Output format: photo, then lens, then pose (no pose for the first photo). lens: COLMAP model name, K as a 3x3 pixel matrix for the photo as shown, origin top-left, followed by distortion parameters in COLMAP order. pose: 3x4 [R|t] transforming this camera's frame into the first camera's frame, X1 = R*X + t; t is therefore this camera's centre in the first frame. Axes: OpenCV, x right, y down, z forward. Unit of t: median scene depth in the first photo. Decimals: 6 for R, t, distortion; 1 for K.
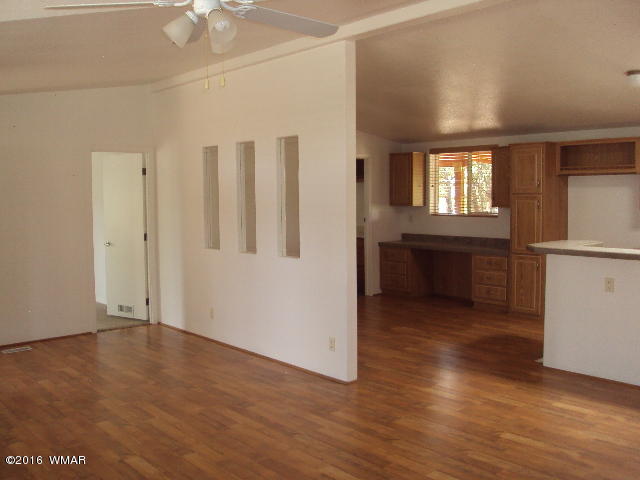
lens RADIAL K [[616.4, 0, 299.6], [0, 616.4, 221.0], [0, 0, 1]] dist [-0.097148, 0.013281]
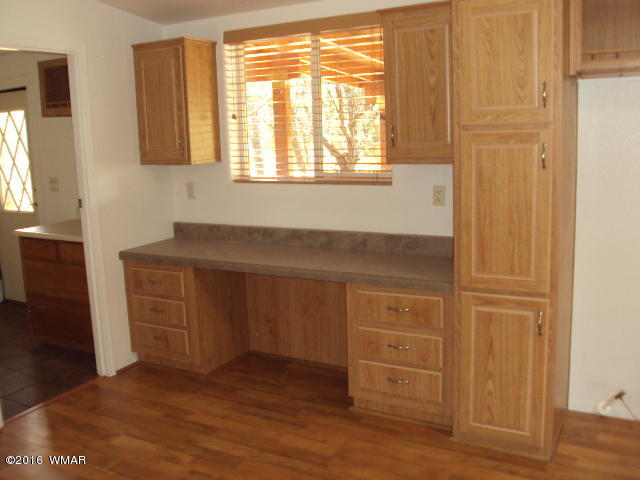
lens RADIAL K [[616.4, 0, 299.6], [0, 616.4, 221.0], [0, 0, 1]] dist [-0.097148, 0.013281]
pose [[0.943954, -0.079580, 0.320340, 0.117686], [0.048983, 0.993529, 0.102478, -0.026581], [-0.326422, -0.081043, 0.941744, 0.580488]]
